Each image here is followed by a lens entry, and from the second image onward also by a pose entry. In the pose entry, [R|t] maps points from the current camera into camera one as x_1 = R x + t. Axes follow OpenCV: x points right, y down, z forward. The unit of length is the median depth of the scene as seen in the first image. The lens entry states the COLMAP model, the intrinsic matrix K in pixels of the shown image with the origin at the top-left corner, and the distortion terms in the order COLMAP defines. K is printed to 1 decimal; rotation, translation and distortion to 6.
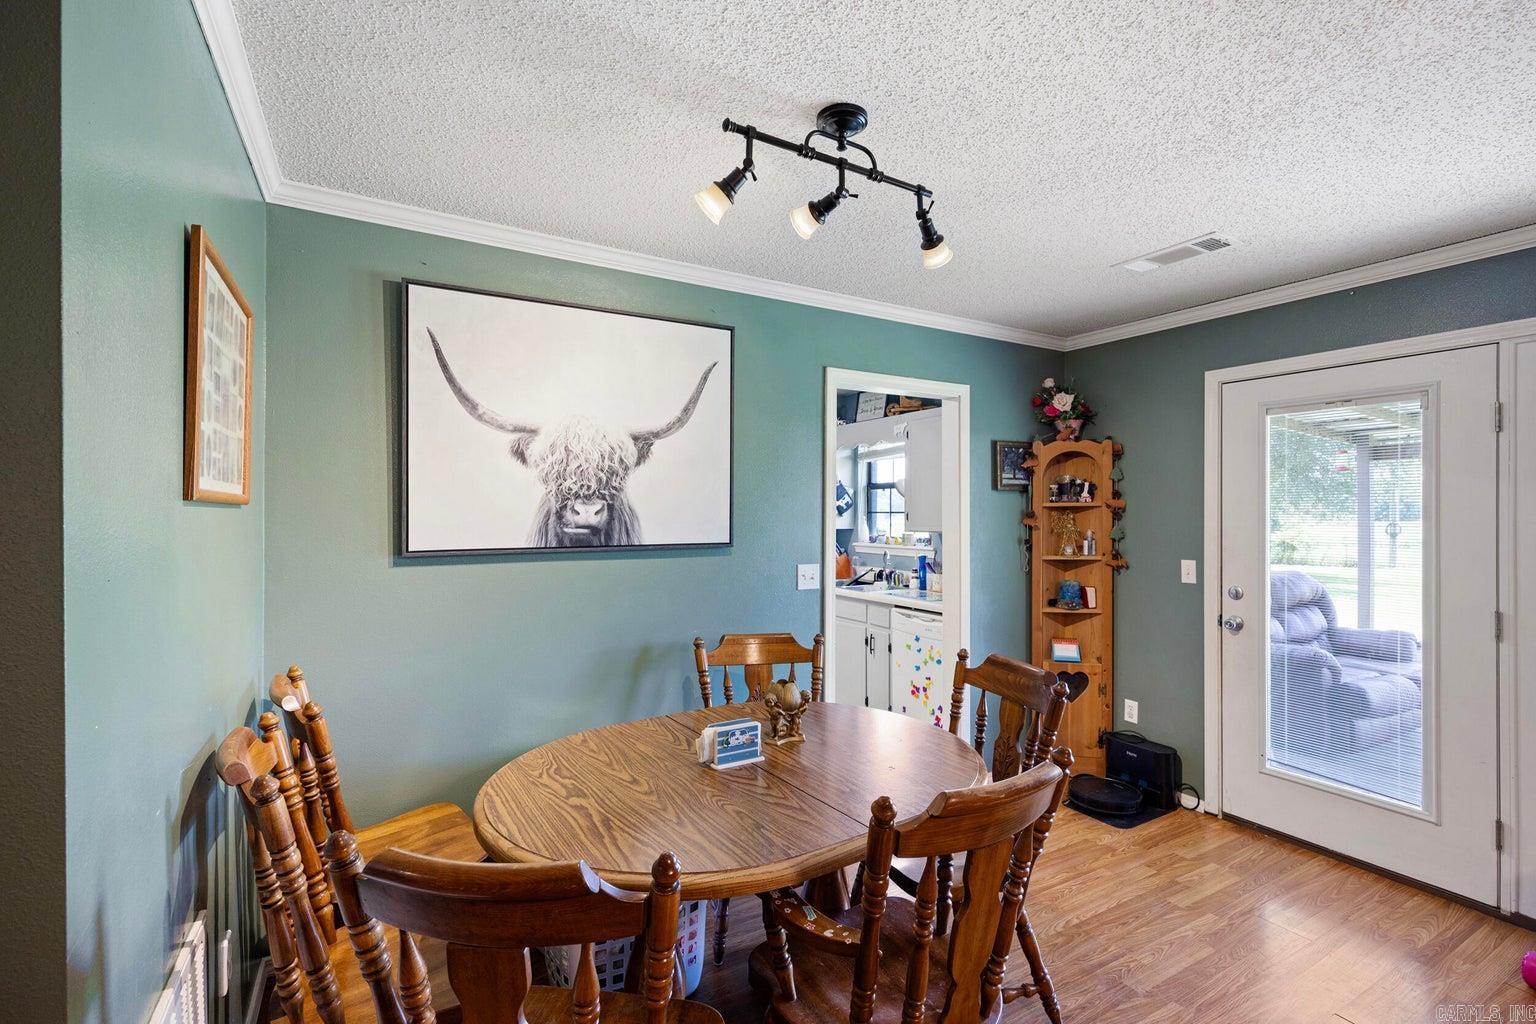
lens RADIAL K [[690.0, 0, 775.5], [0, 690.0, 506.7], [0, 0, 1]] dist [-0.021472, 0.000470]
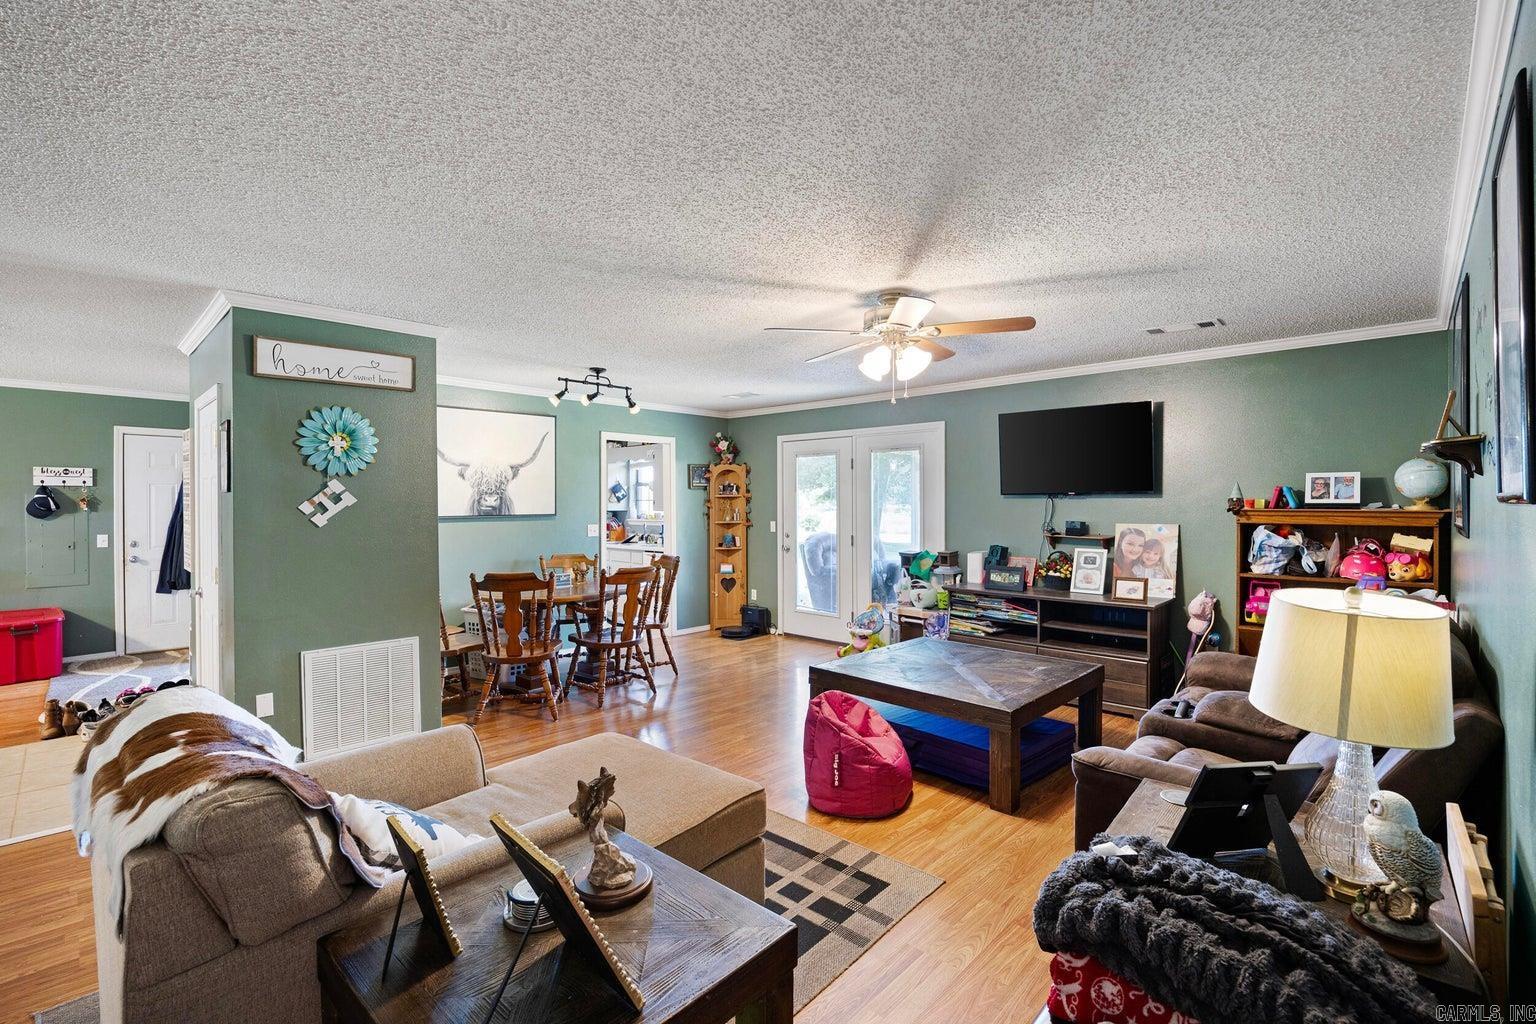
lens RADIAL K [[690.0, 0, 775.5], [0, 690.0, 506.7], [0, 0, 1]] dist [-0.021472, 0.000470]
pose [[0.961928, -0.006614, 0.273223, 0.008070], [0.002298, 0.999868, 0.016111, -0.003675], [-0.273294, -0.014870, 0.961816, -1.024118]]
